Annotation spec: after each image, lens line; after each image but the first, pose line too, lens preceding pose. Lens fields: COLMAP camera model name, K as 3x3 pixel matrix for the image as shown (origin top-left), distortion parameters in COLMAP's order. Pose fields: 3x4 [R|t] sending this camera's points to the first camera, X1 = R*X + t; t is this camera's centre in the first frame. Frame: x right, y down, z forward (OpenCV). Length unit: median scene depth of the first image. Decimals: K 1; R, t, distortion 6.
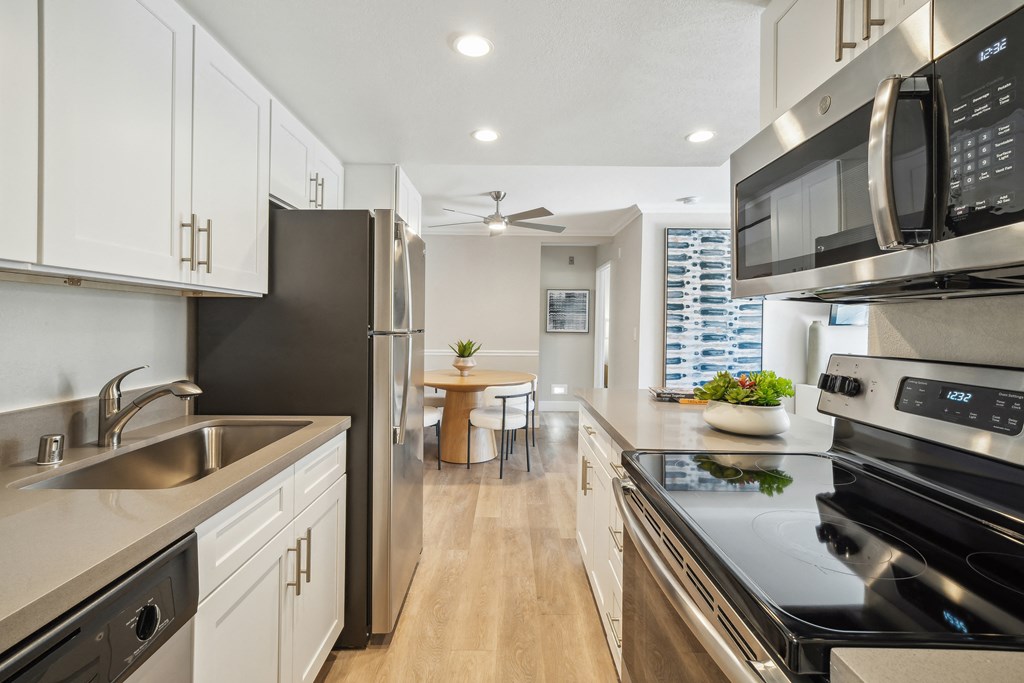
lens RADIAL K [[447.7, 0, 510.4], [0, 447.7, 335.1], [0, 0, 1]] dist [-0.000154, -0.000008]
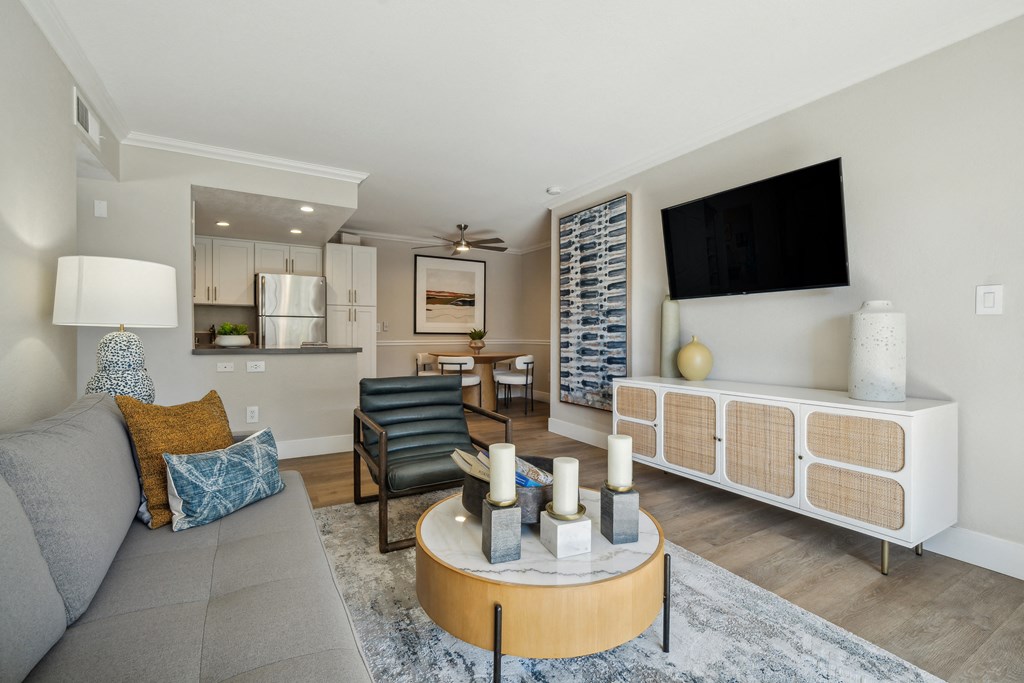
lens RADIAL K [[447.7, 0, 511.8], [0, 447.7, 339.0], [0, 0, 1]] dist [-0.000154, -0.000008]
pose [[0.514805, 0.002415, -0.857304, 1.197490], [-0.001474, 0.999997, 0.001931, 0.042839], [0.857306, 0.000270, 0.514807, 0.358357]]
